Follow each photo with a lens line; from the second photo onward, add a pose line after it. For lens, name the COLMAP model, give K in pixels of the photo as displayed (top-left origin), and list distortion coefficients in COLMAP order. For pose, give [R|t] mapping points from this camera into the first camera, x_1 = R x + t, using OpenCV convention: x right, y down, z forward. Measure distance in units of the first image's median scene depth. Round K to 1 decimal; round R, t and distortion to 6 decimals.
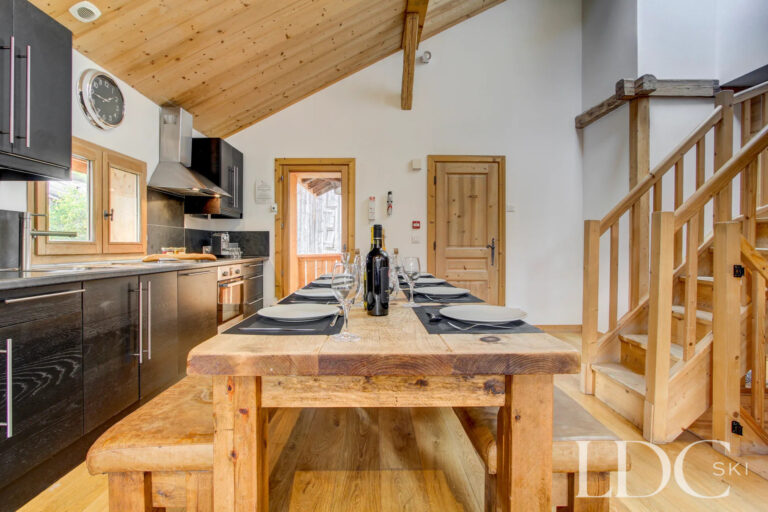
lens RADIAL K [[357.8, 0, 372.2], [0, 357.8, 248.9], [0, 0, 1]] dist [-0.014799, 0.003017]
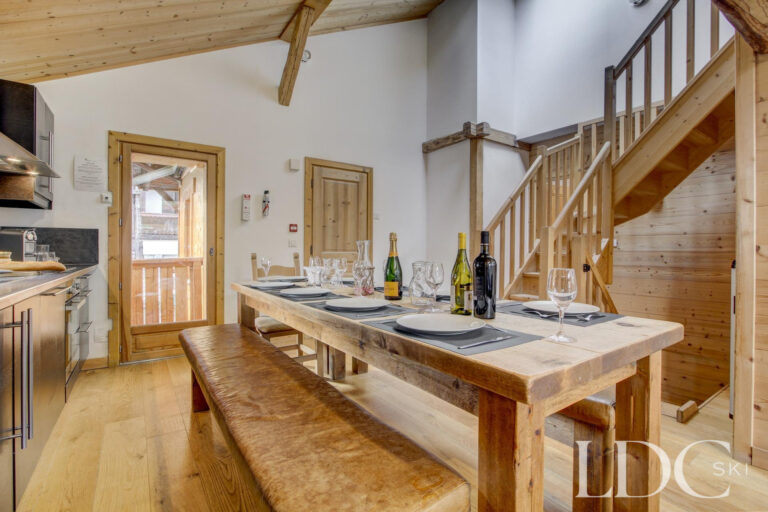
lens RADIAL K [[357.8, 0, 379.4], [0, 357.8, 251.2], [0, 0, 1]] dist [-0.014799, 0.003017]
pose [[0.828083, 0.001582, 0.560603, -0.233839], [0.000780, 0.999992, -0.003974, -0.001600], [-0.560604, 0.003729, 0.828075, 0.089118]]
